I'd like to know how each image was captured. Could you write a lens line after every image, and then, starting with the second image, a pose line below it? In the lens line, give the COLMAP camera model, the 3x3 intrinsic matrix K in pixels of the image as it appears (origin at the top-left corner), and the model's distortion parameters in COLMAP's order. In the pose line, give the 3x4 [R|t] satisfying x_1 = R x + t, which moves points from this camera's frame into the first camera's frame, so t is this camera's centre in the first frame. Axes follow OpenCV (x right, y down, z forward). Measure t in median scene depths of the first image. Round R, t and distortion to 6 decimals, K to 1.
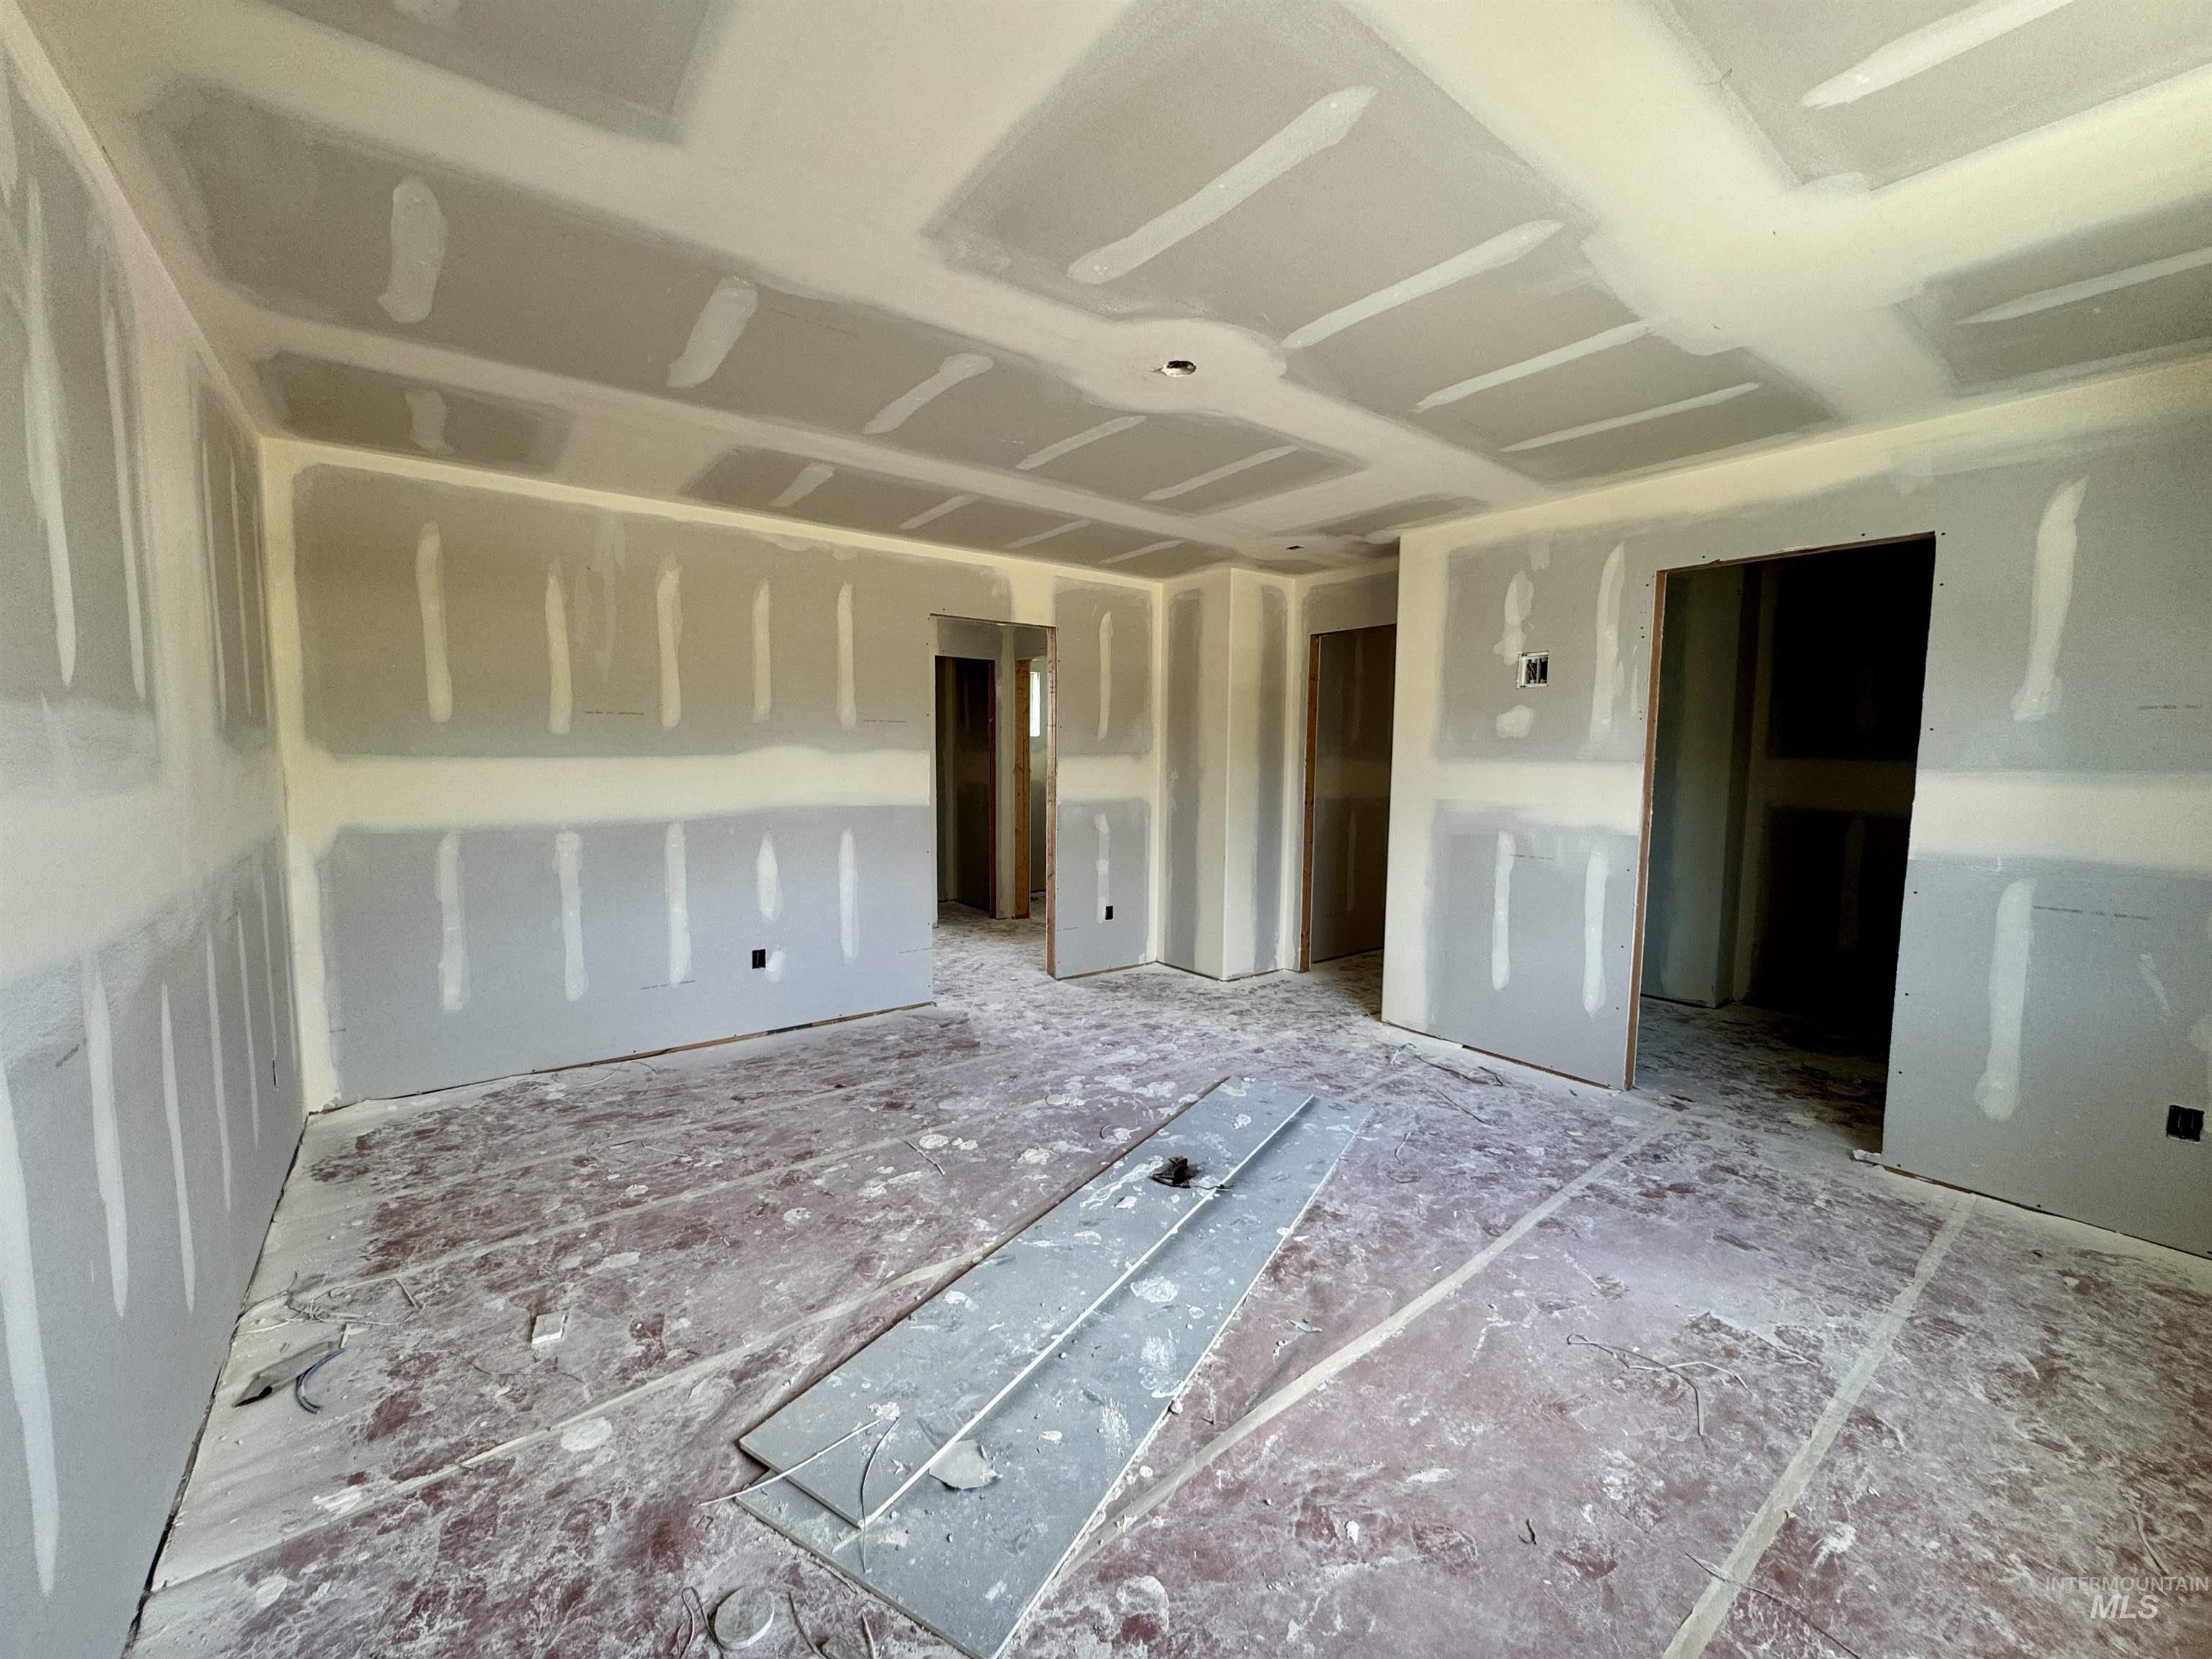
lens RADIAL K [[876.5, 0, 1106.1], [0, 876.5, 826.1], [0, 0, 1]] dist [-0.006641, 0.000138]
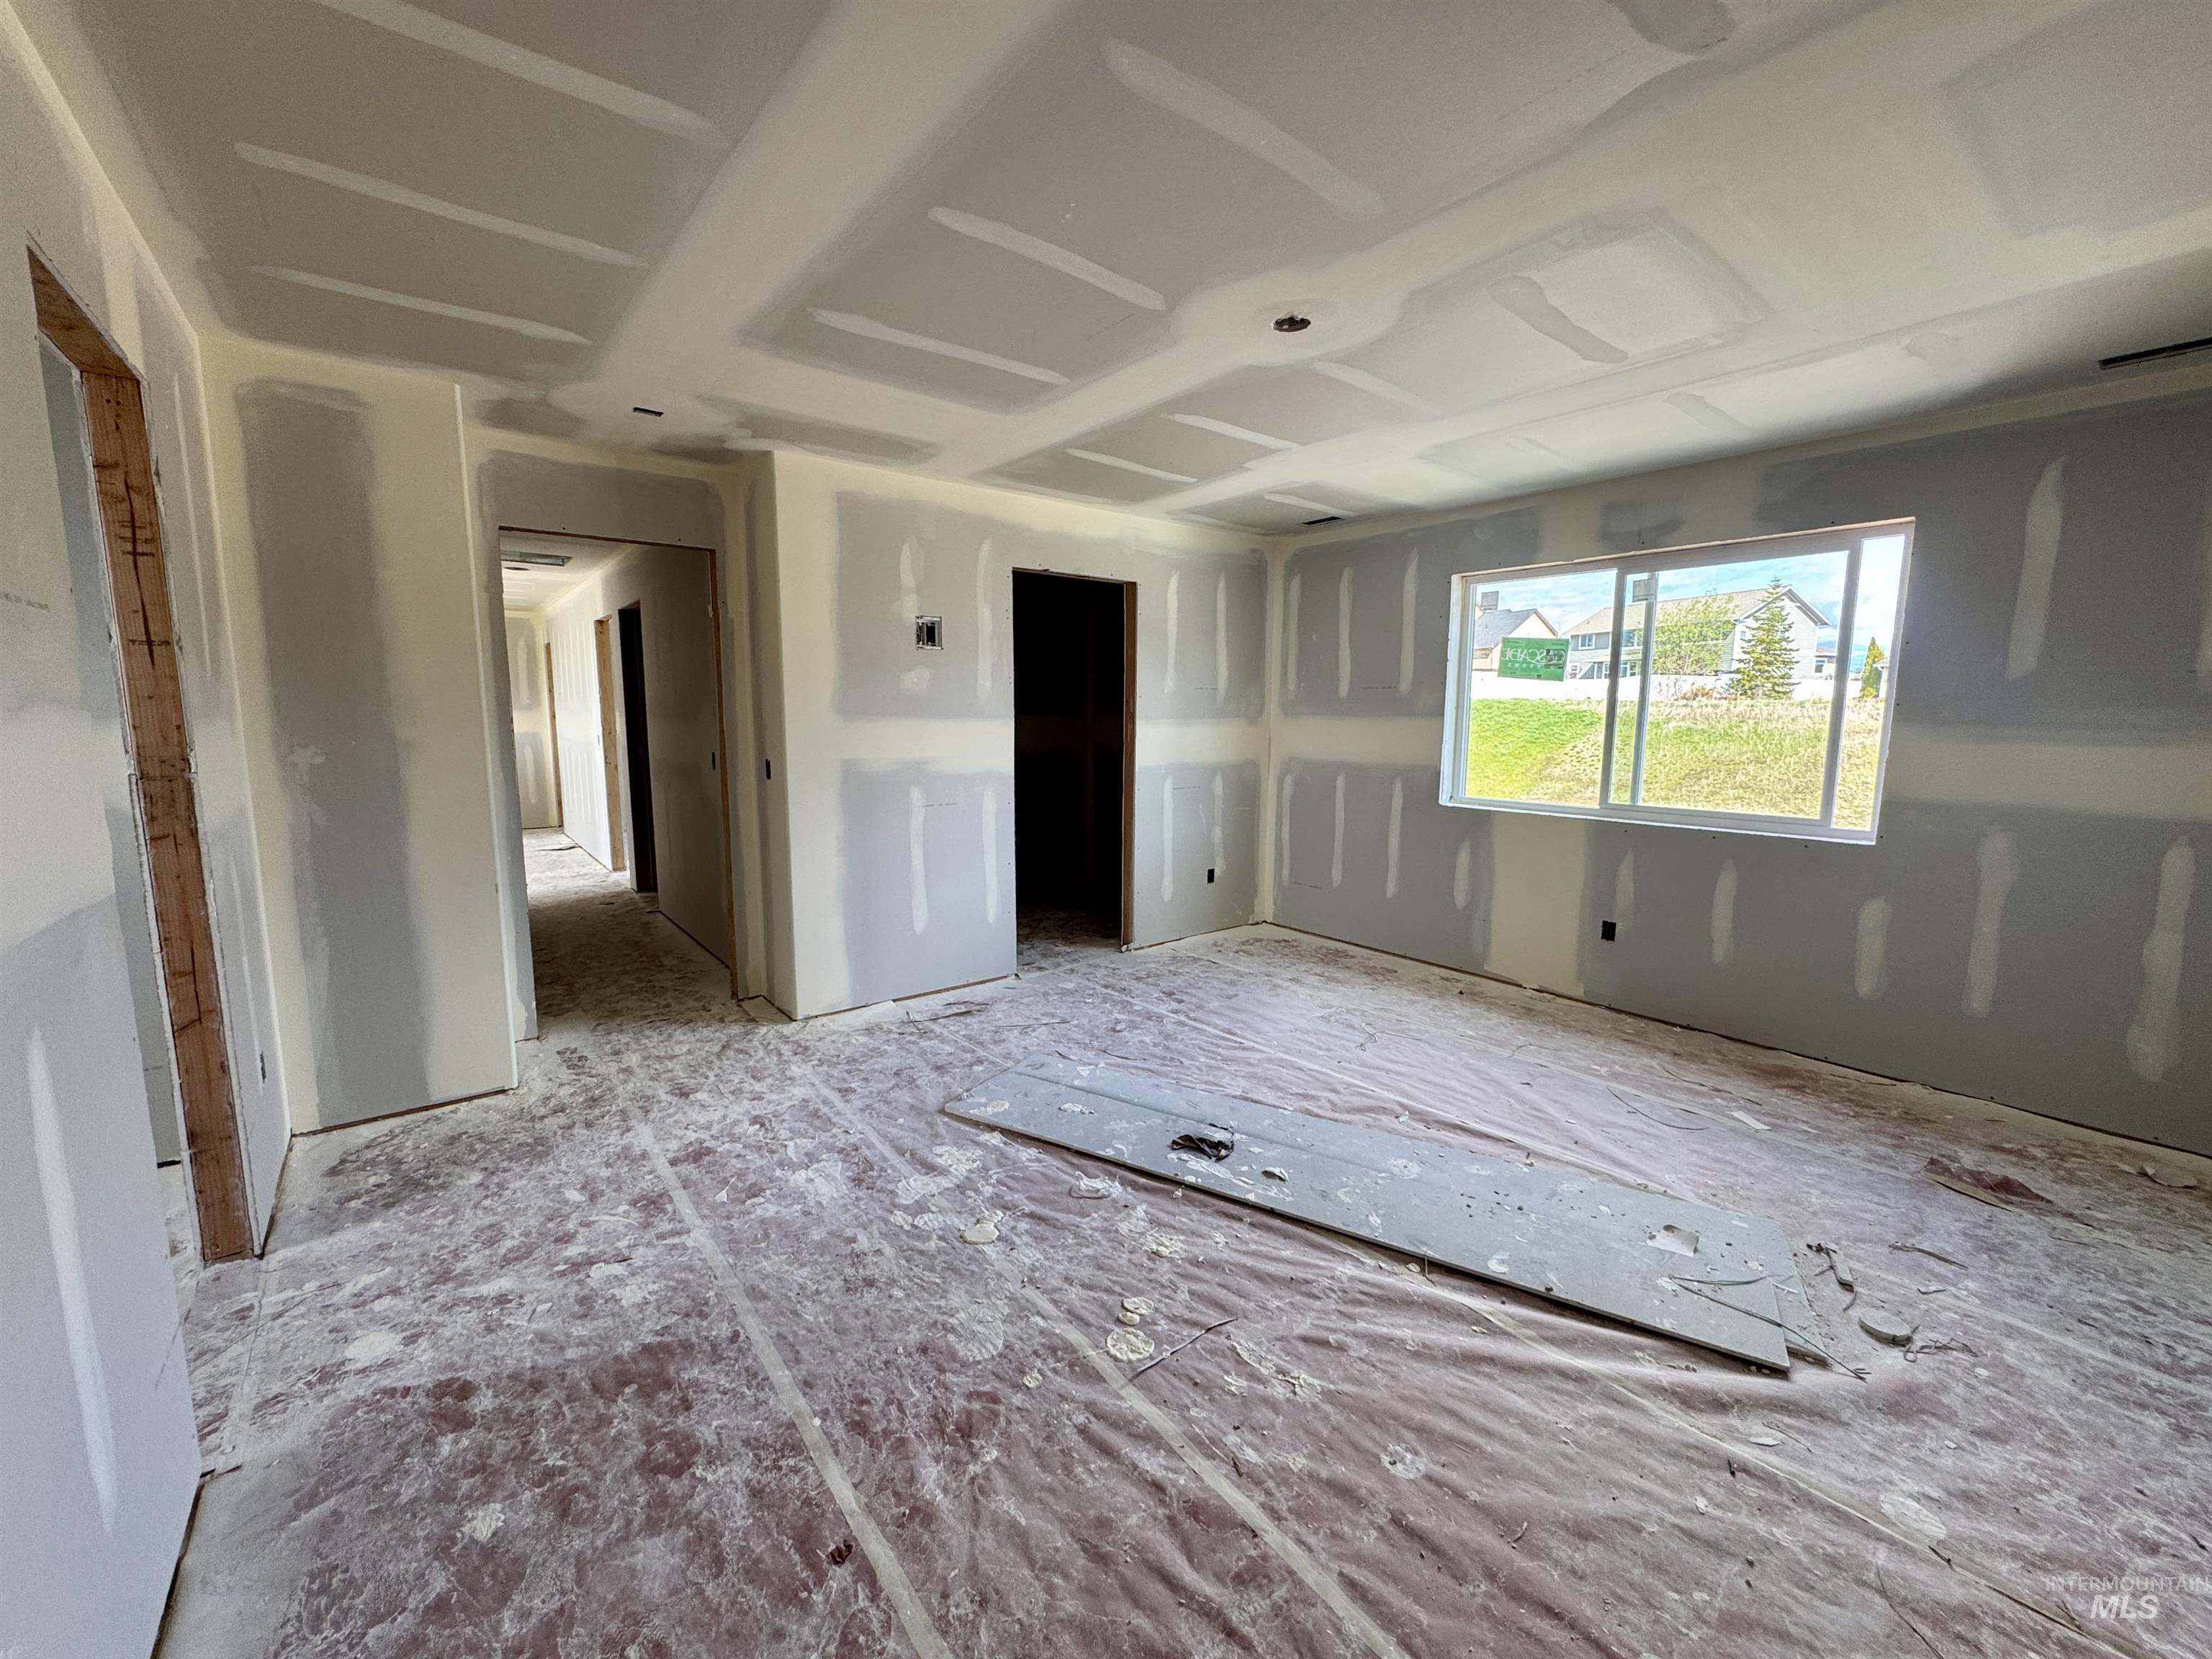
lens RADIAL K [[883.4, 0, 1098.9], [0, 883.4, 827.3], [0, 0, 1]] dist [-0.000200, 0.000188]
pose [[-0.010460, -0.139109, 0.990222, -0.637241], [0.079459, 0.987029, 0.139500, -0.077978], [-0.996783, 0.080141, 0.000729, 0.820594]]
